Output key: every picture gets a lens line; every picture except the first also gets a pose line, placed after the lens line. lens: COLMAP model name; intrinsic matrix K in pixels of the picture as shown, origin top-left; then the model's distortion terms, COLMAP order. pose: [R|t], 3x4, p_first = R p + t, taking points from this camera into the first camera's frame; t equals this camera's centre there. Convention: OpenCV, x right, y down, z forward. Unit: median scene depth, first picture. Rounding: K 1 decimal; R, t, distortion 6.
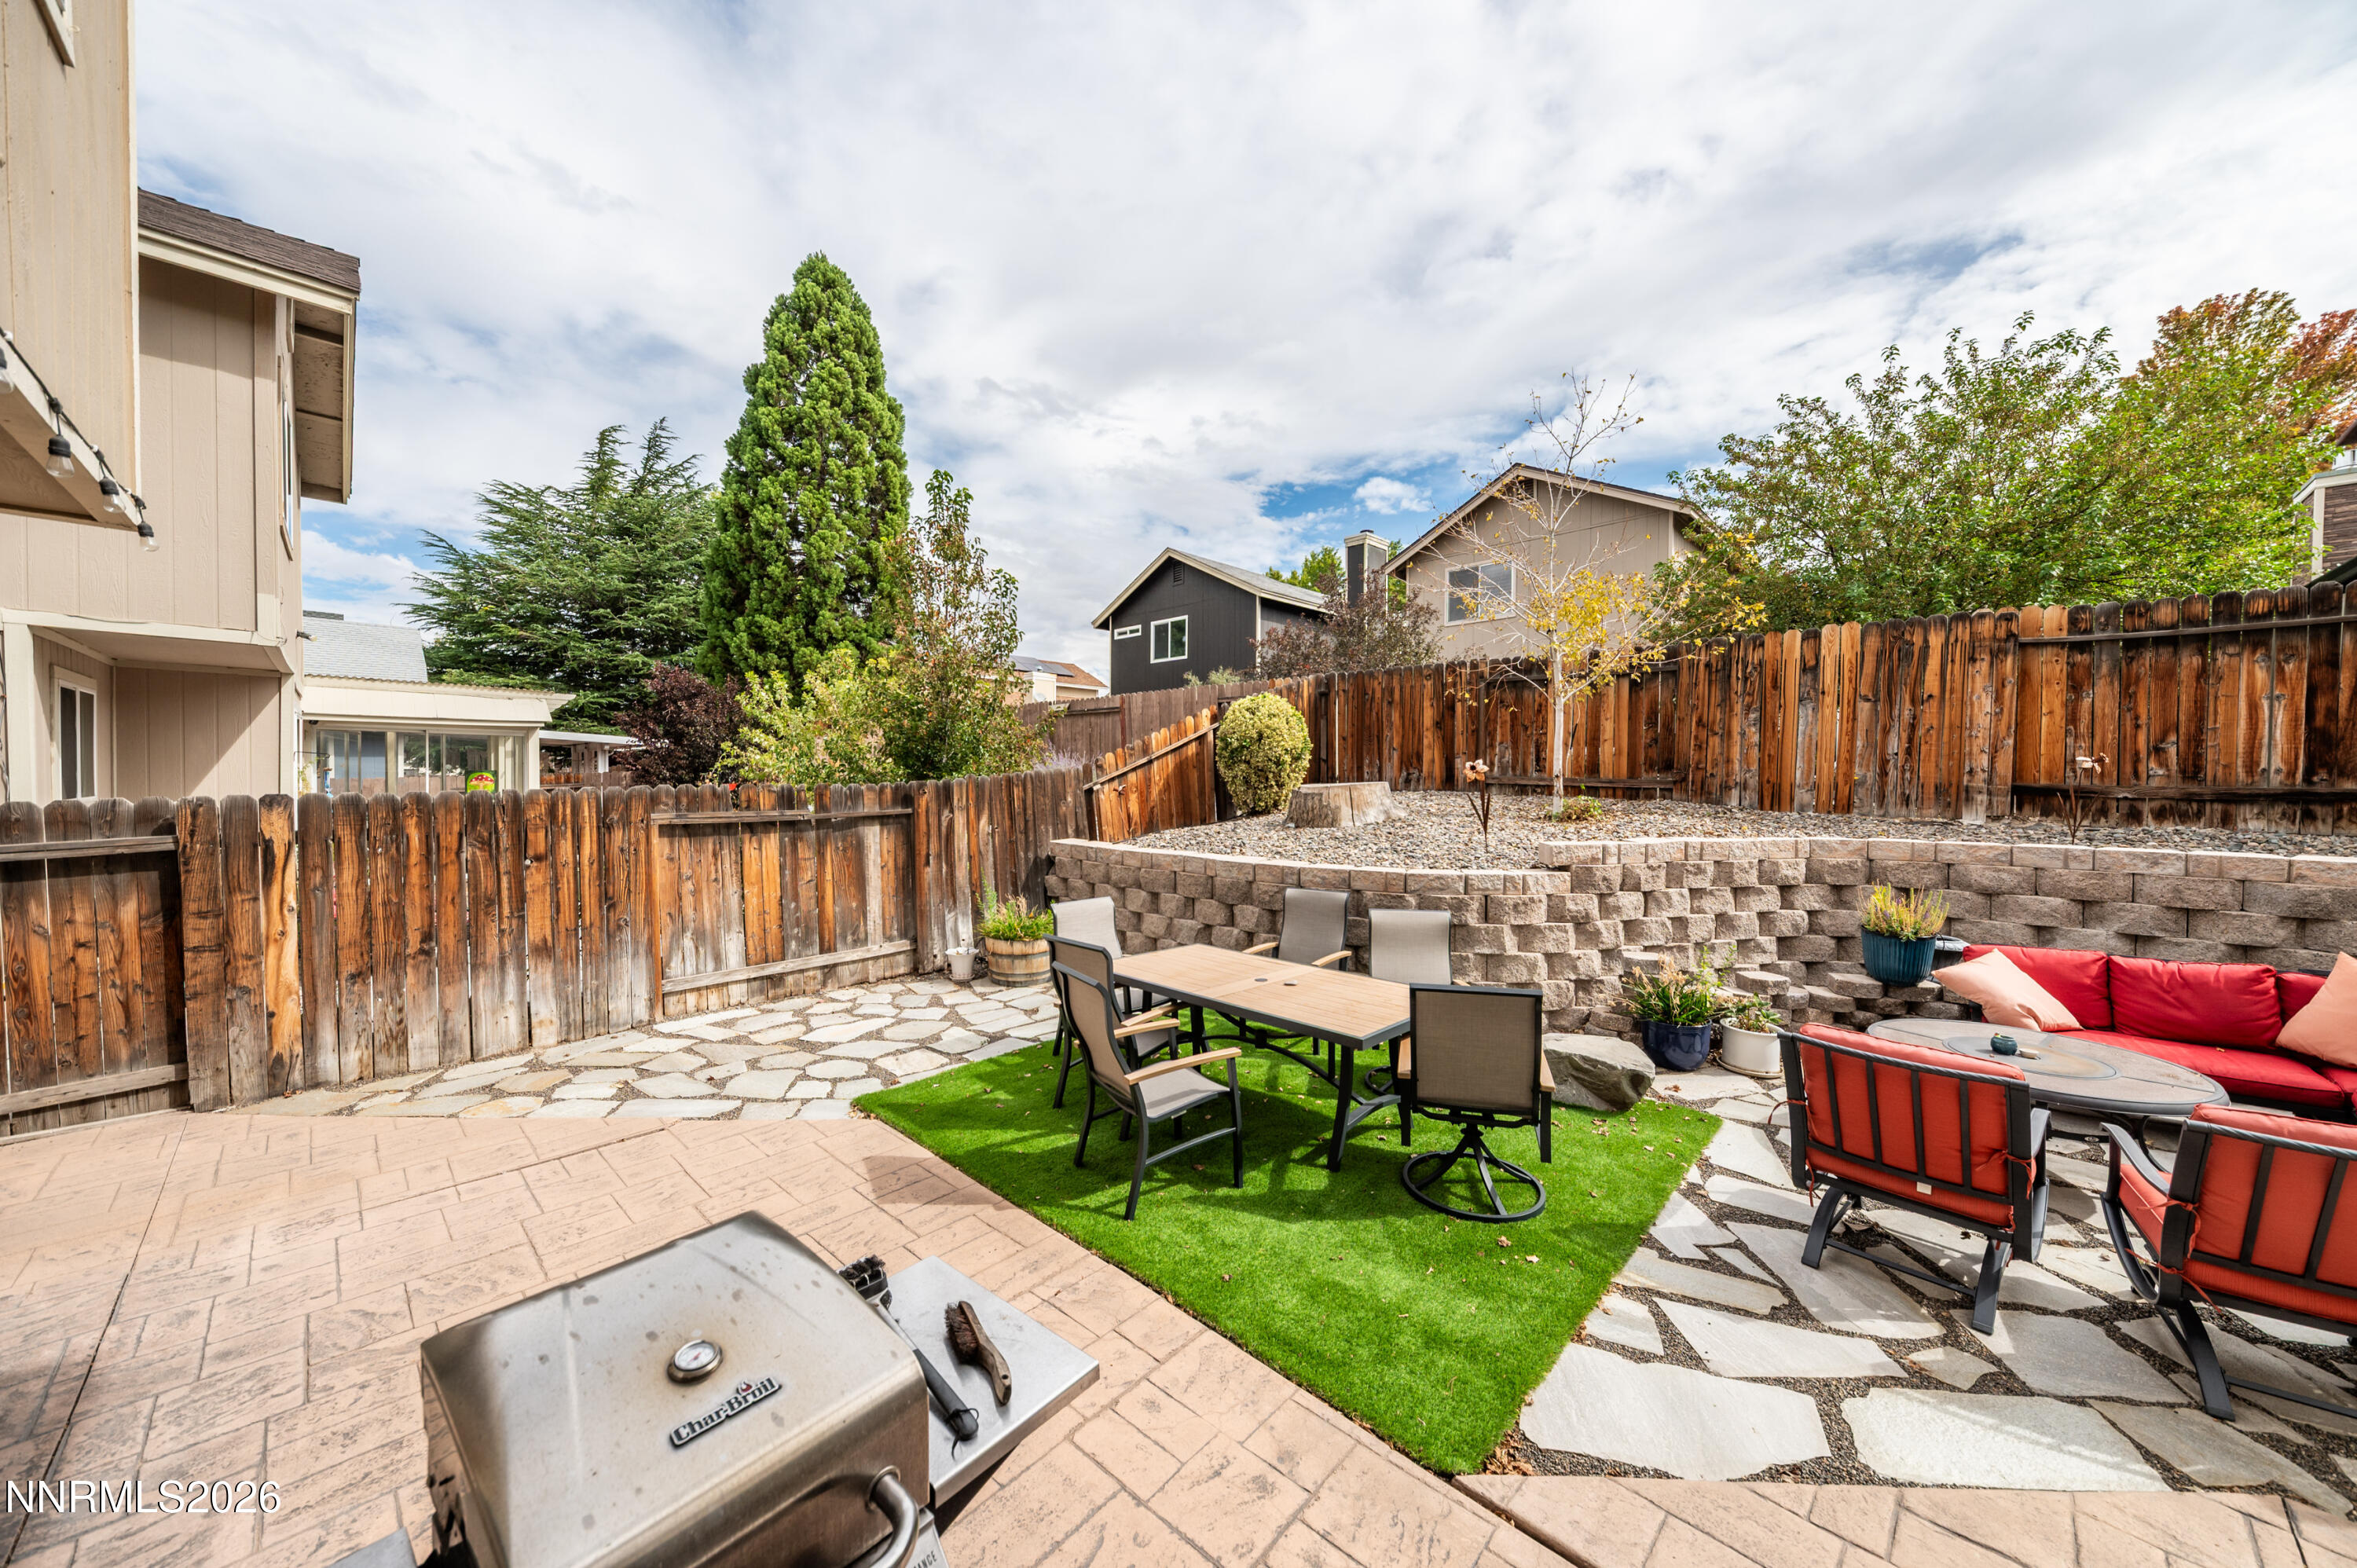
lens RADIAL K [[815.2, 0, 1189.8], [0, 815.2, 785.8], [0, 0, 1]] dist [0.000774, -0.000096]
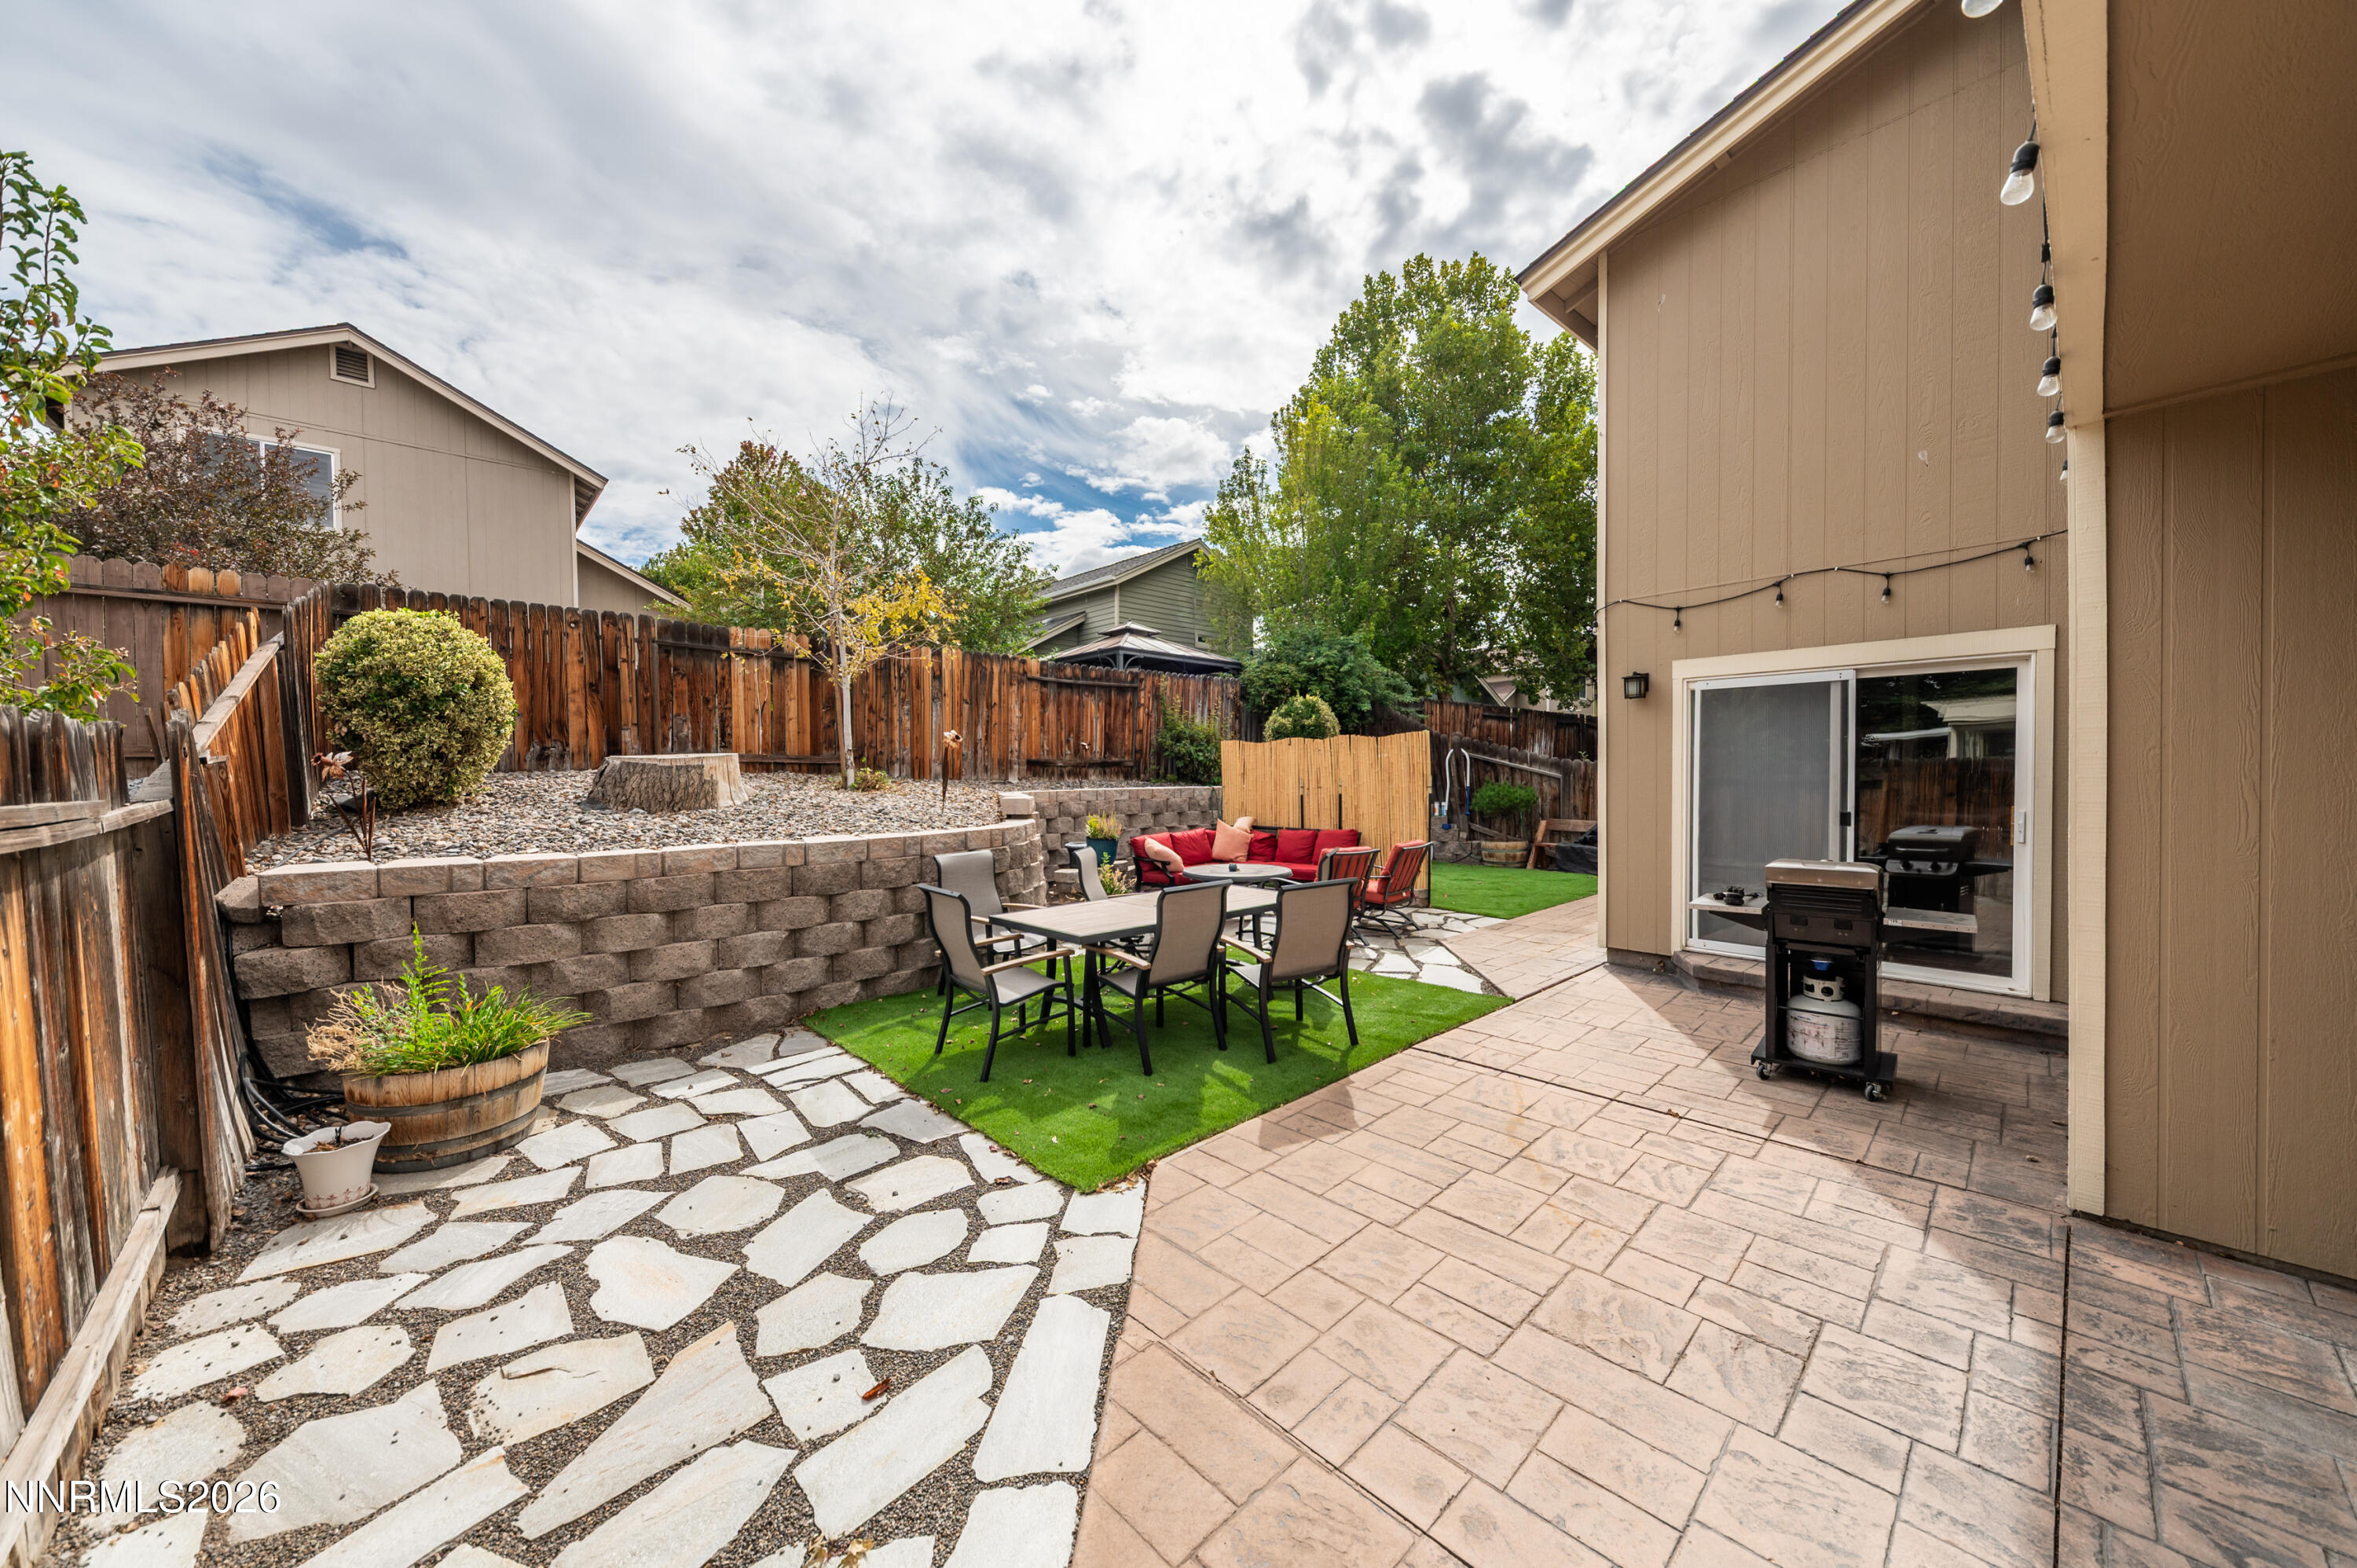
lens RADIAL K [[820.6, 0, 1180.5], [0, 820.6, 788.8], [0, 0, 1]] dist [0.000534, -0.000026]
pose [[0.059879, -0.026787, 0.997846, -0.791792], [0.020409, 0.999464, 0.025606, 0.026787], [-0.997997, 0.018831, 0.060394, 0.640303]]
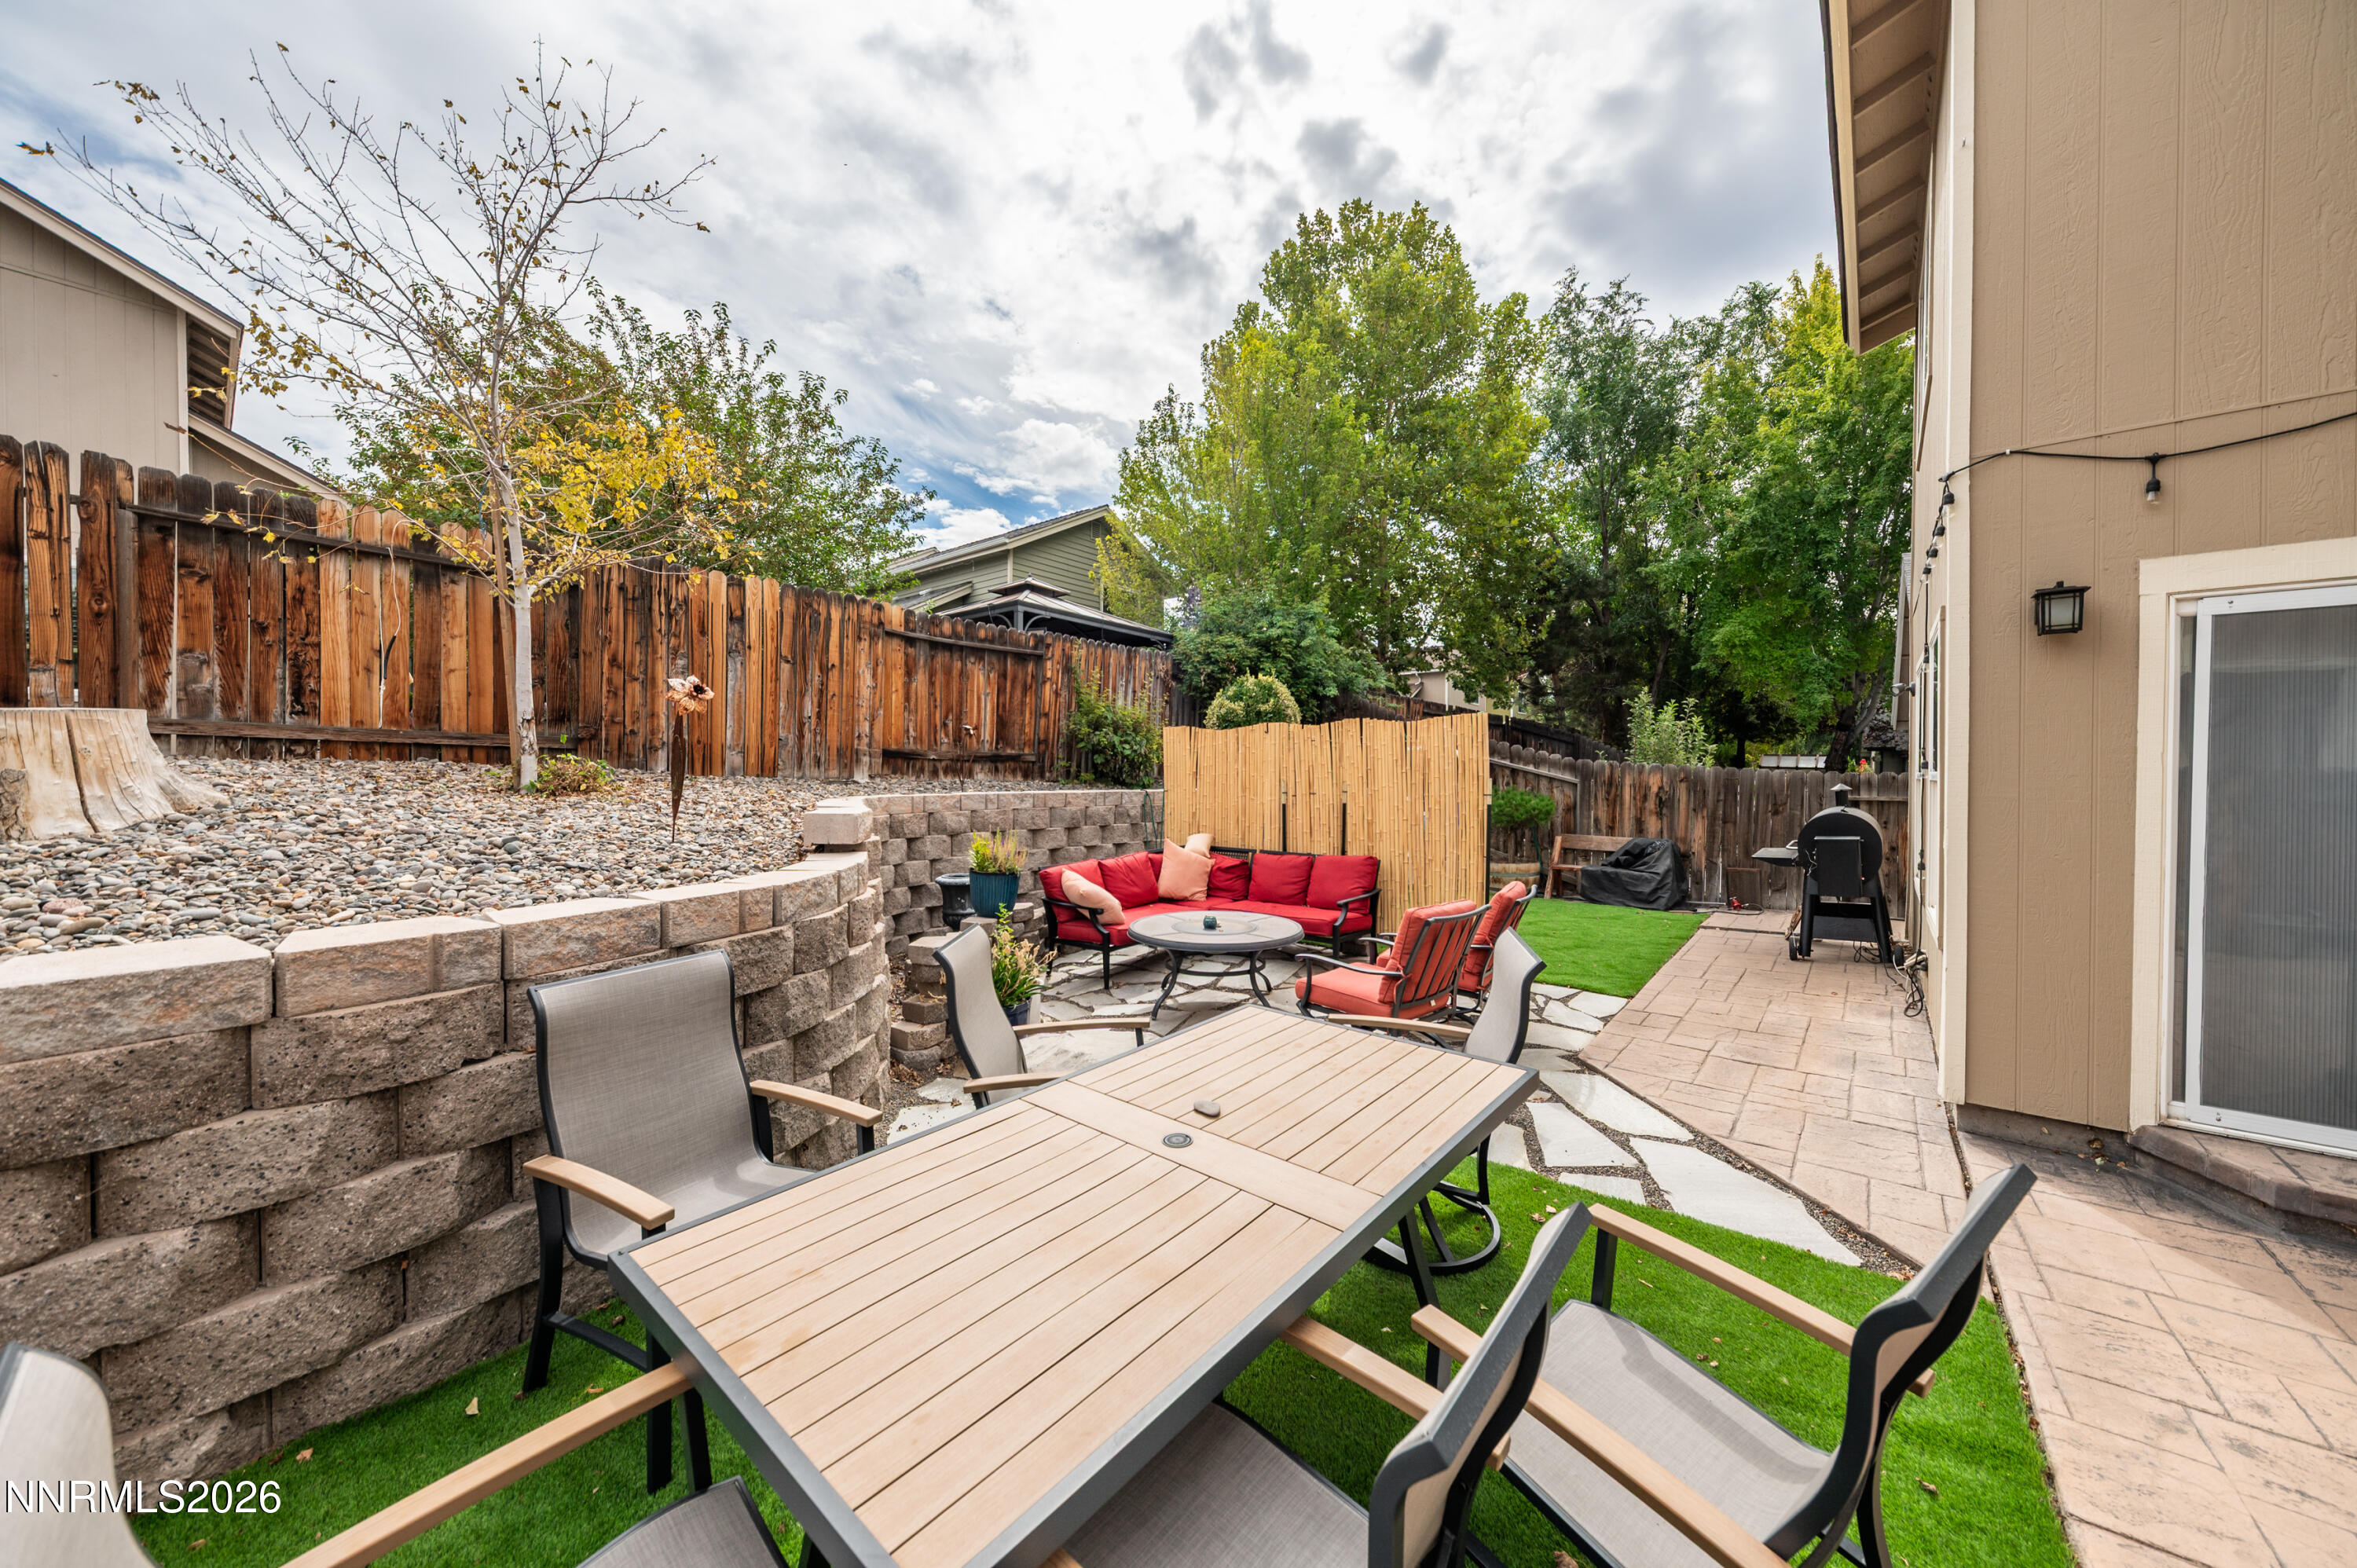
lens RADIAL K [[805.4, 0, 1178.5], [0, 805.4, 784.0], [0, 0, 1]] dist [0.007240, -0.000006]
pose [[-0.077414, -0.020028, 0.996798, -0.230248], [0.007898, 0.999755, 0.020701, 0.033593], [-0.996968, 0.009475, -0.077237, 0.738156]]
